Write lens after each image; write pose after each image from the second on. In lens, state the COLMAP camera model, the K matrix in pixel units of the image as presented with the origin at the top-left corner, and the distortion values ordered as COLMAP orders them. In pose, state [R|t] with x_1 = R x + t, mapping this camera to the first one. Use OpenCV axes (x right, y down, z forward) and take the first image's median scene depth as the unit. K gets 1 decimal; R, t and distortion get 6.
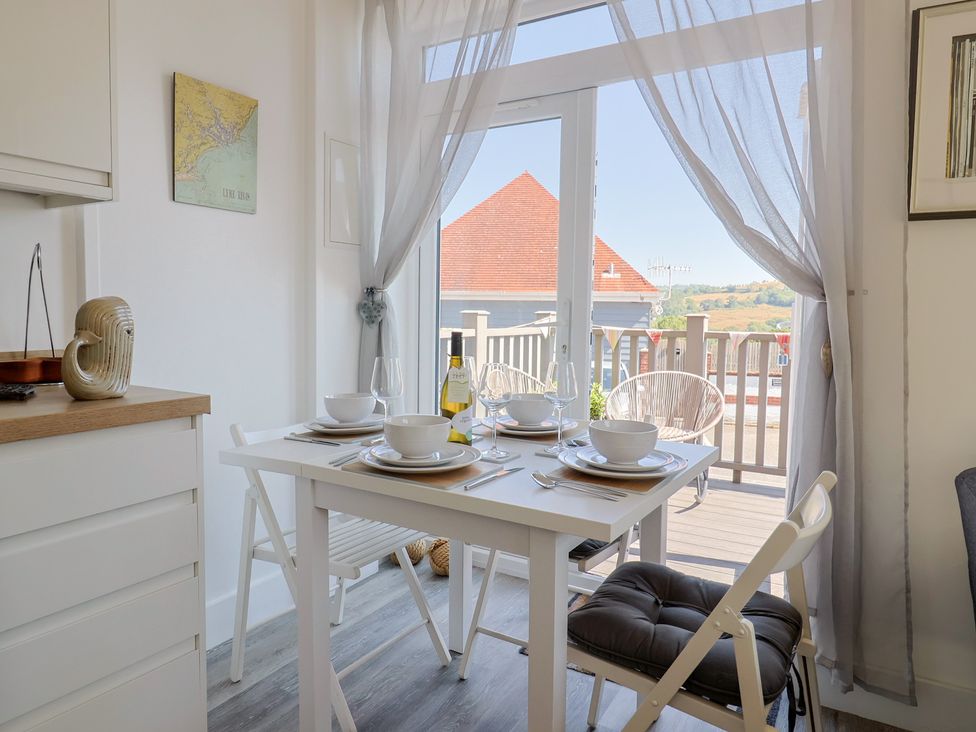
lens RADIAL K [[664.4, 0, 479.1], [0, 664.4, 344.5], [0, 0, 1]] dist [-0.012375, -0.002990]
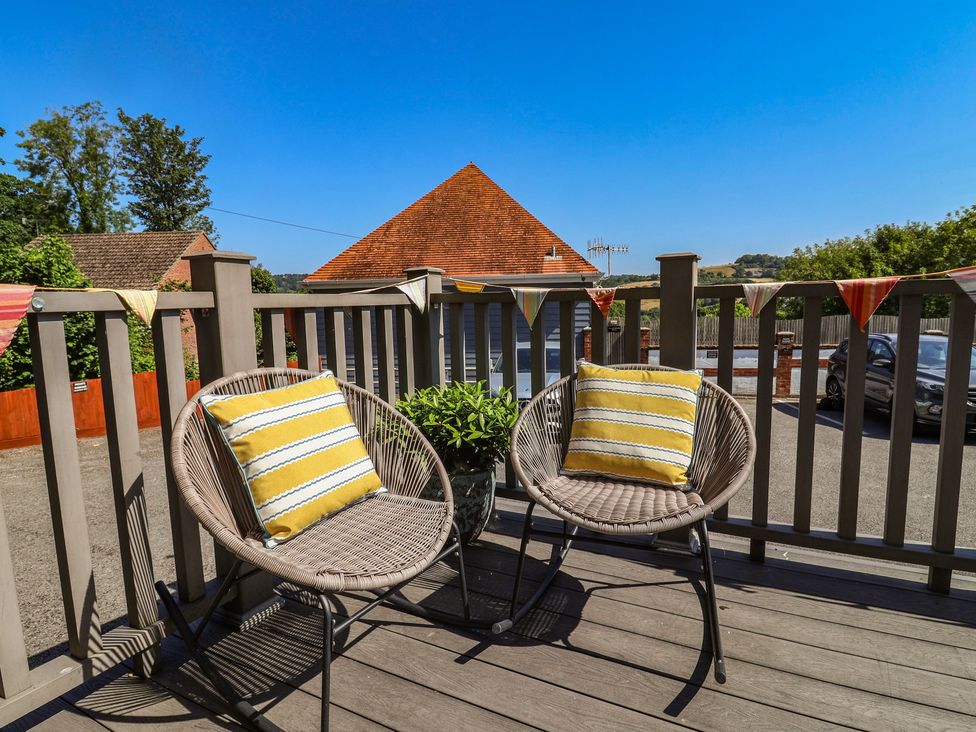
lens RADIAL K [[535.8, 0, 488.0], [0, 535.8, 366.0], [0, 0, 1]] dist [0.001187, -0.014113]
pose [[0.997340, -0.043150, 0.058744, 0.323917], [0.039051, 0.996837, 0.069214, 0.018572], [-0.061545, -0.066736, 0.995871, 1.287519]]
